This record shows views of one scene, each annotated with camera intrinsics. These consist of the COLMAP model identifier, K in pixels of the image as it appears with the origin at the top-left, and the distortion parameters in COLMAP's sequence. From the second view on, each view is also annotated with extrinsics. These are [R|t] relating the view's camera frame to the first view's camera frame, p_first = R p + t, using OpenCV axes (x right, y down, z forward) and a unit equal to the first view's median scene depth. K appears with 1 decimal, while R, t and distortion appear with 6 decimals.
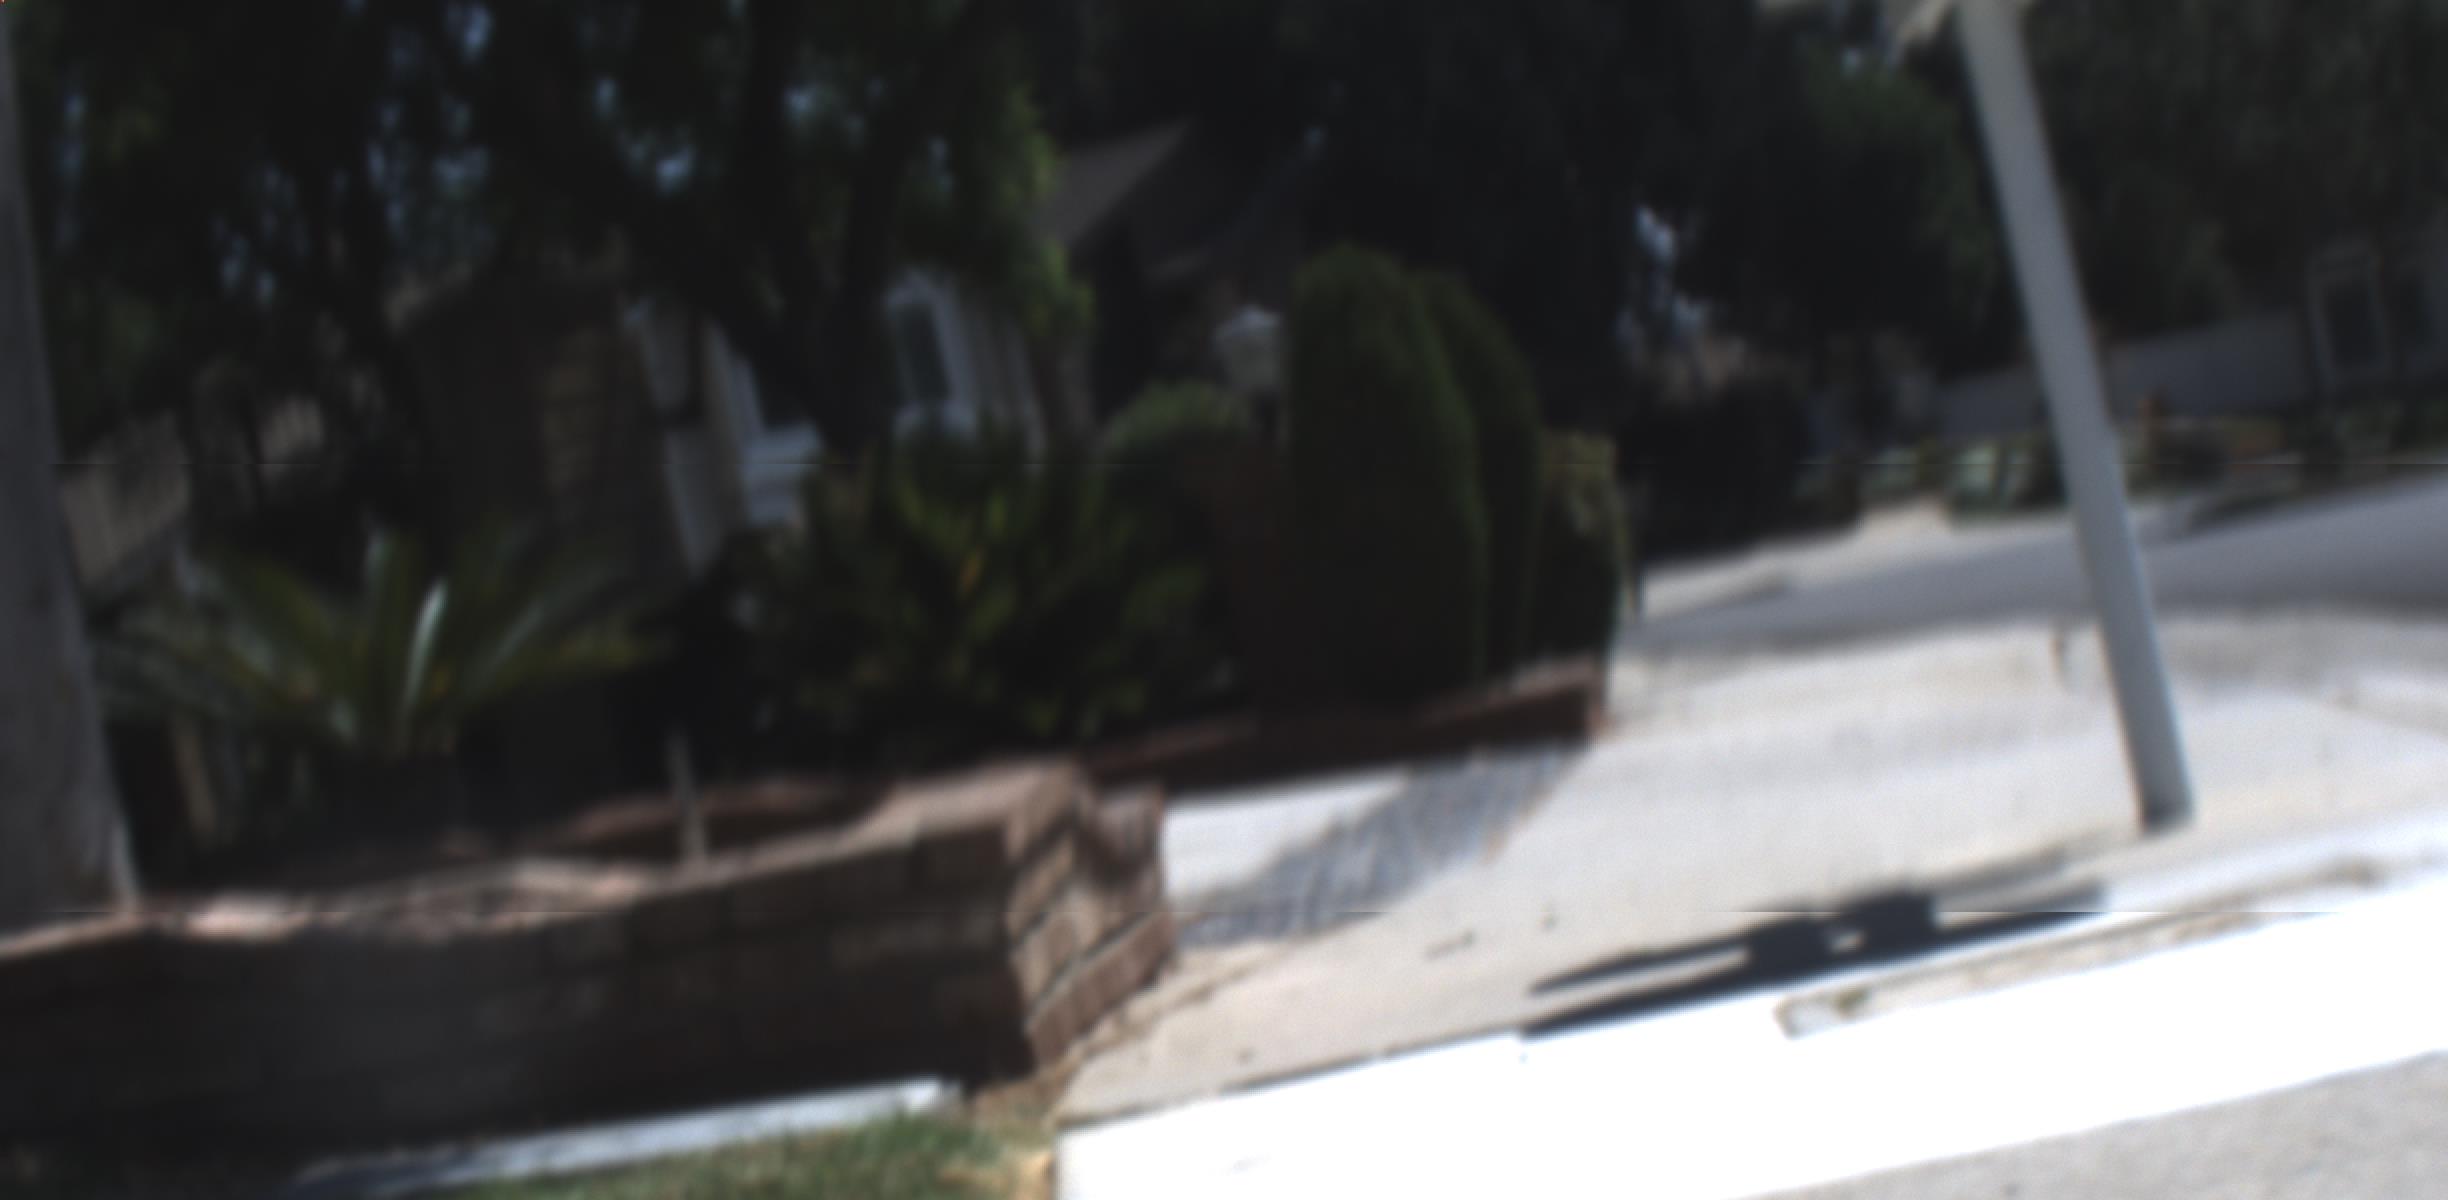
lens RADIAL K [[8667.9, 0, 1220.8], [0, 8667.9, 589.1], [0, 0, 1]] dist [-0.387519, 0.000000]
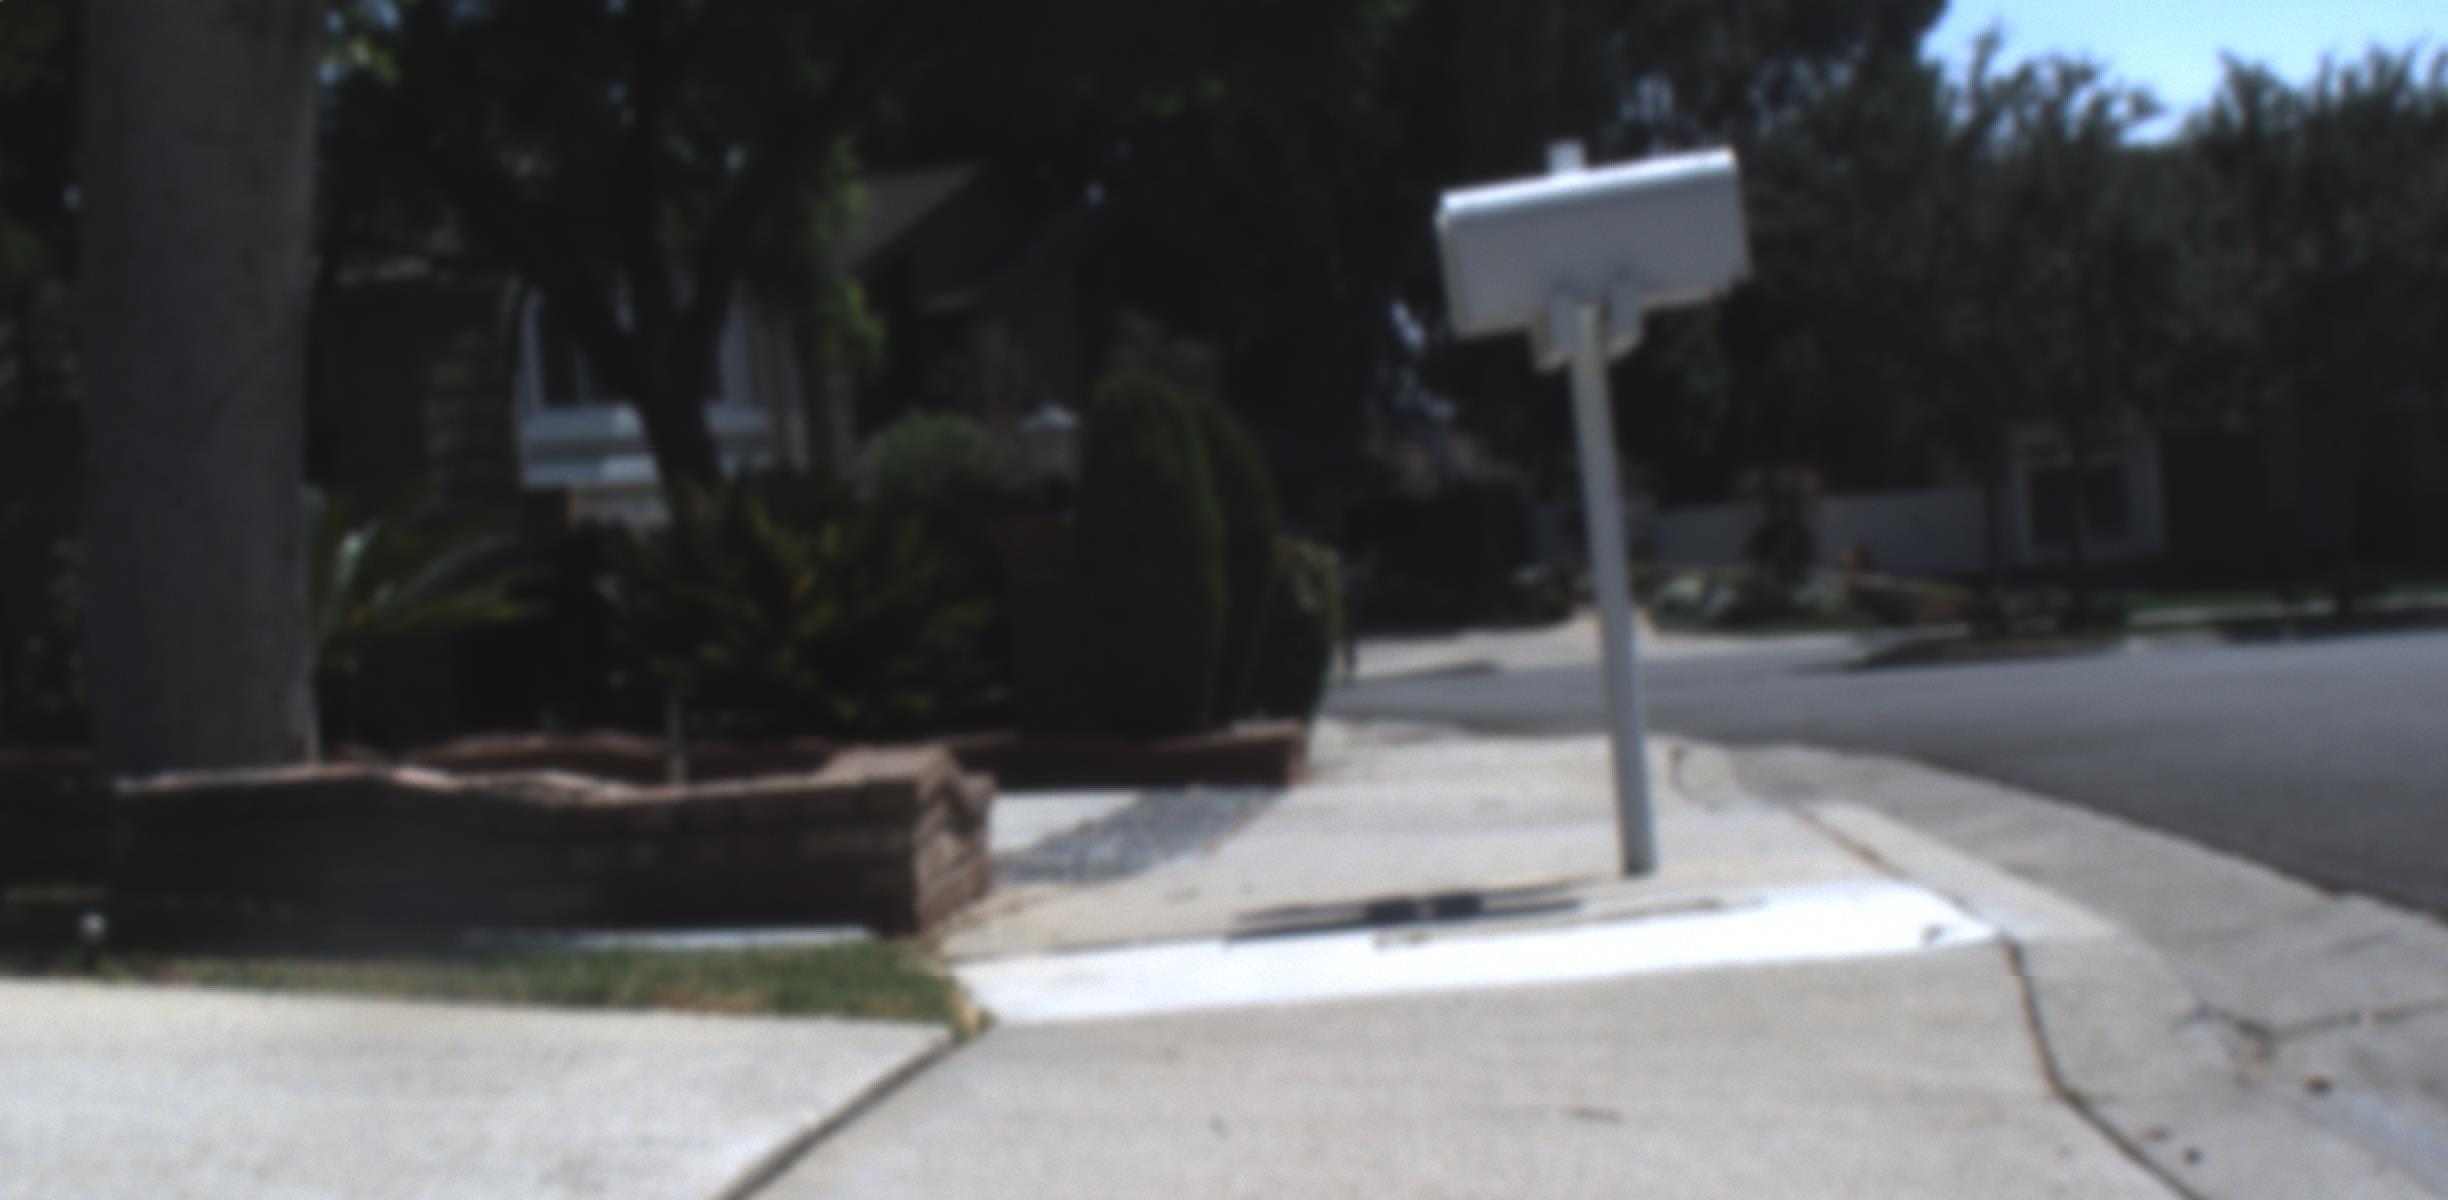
lens RADIAL K [[8667.9, 0, 1216.1], [0, 8667.9, 604.8], [0, 0, 1]] dist [-0.387519, 0.000000]
pose [[0.990483, 0.133806, 0.032231, -0.010248], [-0.133753, 0.991007, -0.003822, -0.002149], [-0.032452, -0.000526, 0.999473, -0.227444]]
